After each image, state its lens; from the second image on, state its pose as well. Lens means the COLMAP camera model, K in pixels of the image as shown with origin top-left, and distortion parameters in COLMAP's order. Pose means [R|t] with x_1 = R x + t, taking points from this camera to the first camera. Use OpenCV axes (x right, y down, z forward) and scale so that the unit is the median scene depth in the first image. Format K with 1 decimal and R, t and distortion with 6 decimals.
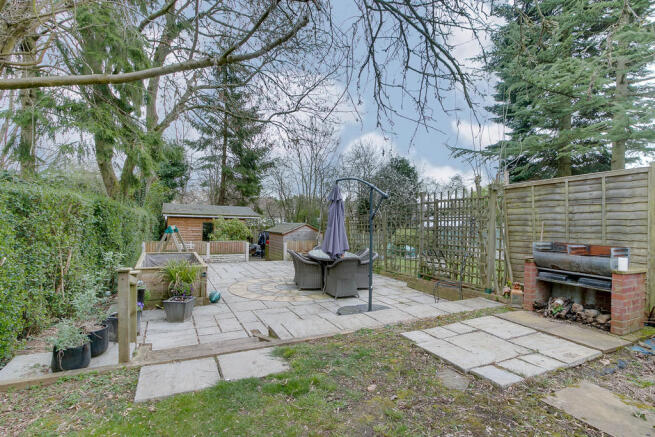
lens RADIAL K [[304.2, 0, 325.3], [0, 304.2, 220.0], [0, 0, 1]] dist [-0.018899, -0.000338]
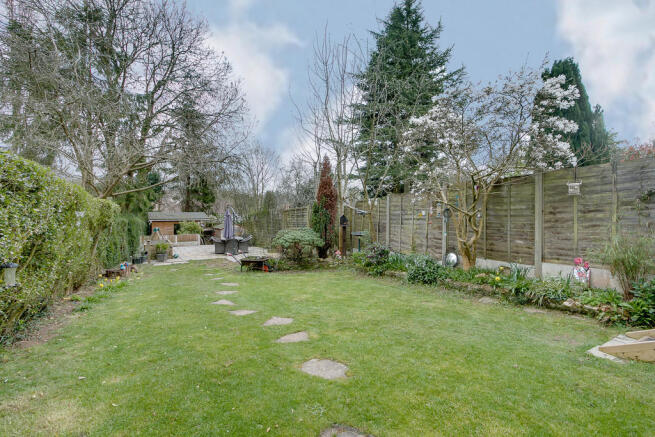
lens RADIAL K [[304.2, 0, 329.3], [0, 304.2, 218.0], [0, 0, 1]] dist [-0.018899, -0.000338]
pose [[0.997178, -0.031223, 0.068269, 0.368657], [0.029904, 0.999347, 0.020260, -0.035728], [-0.068857, -0.018161, 0.997461, -0.786404]]
